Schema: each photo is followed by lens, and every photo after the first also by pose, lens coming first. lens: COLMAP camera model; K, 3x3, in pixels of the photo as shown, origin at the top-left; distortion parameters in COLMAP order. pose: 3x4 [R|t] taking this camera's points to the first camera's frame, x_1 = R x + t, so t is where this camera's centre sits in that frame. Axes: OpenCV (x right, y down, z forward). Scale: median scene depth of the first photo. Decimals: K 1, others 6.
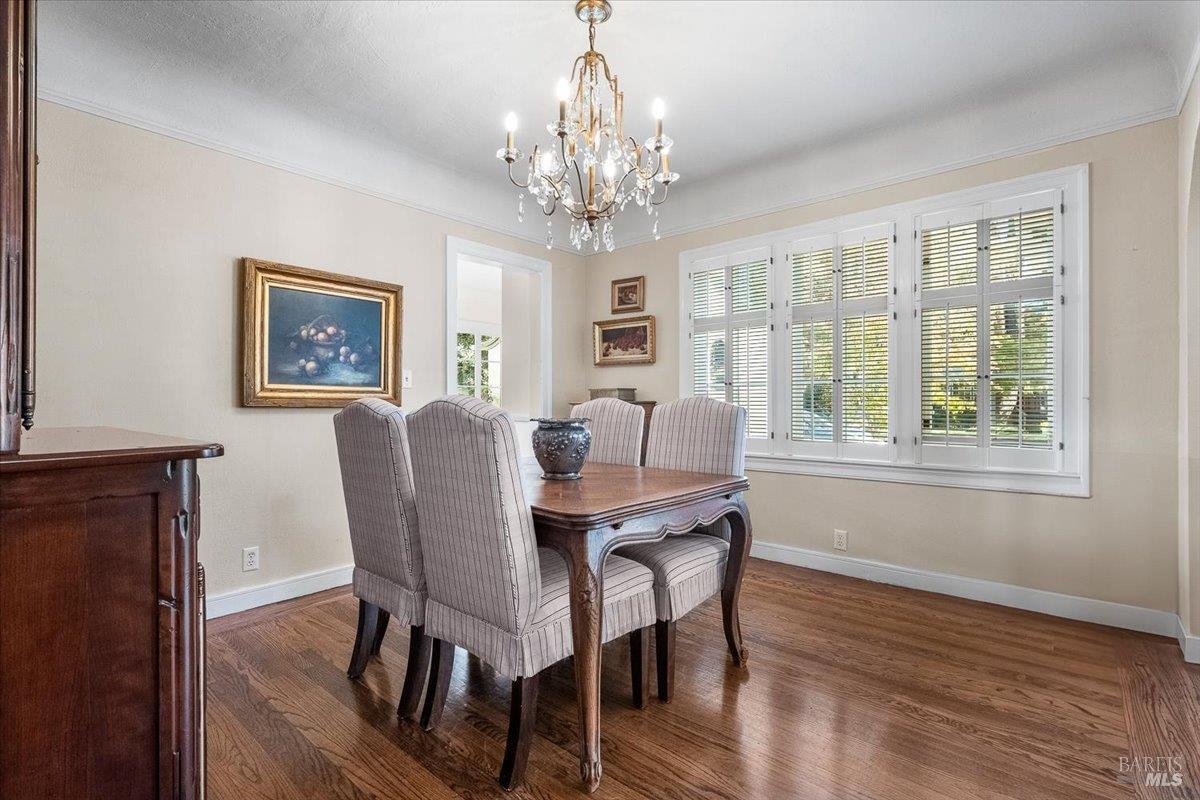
lens RADIAL K [[549.5, 0, 571.6], [0, 549.5, 398.7], [0, 0, 1]] dist [0.000567, 0.000276]
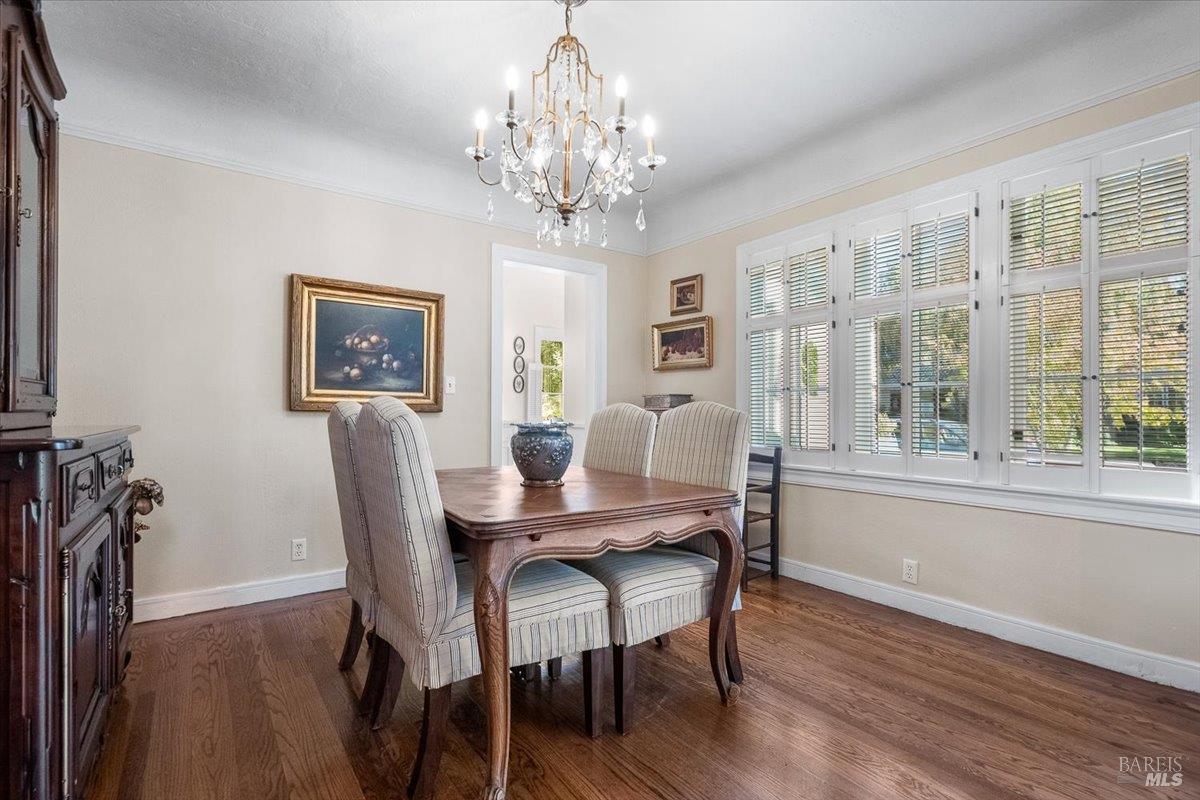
lens RADIAL K [[549.5, 0, 596.9], [0, 549.5, 408.2], [0, 0, 1]] dist [0.000567, 0.000276]
pose [[0.973884, 0.004199, -0.227006, 0.245335], [-0.004308, 0.999991, 0.000017, 0.007668], [0.227004, 0.000962, 0.973893, 0.073140]]
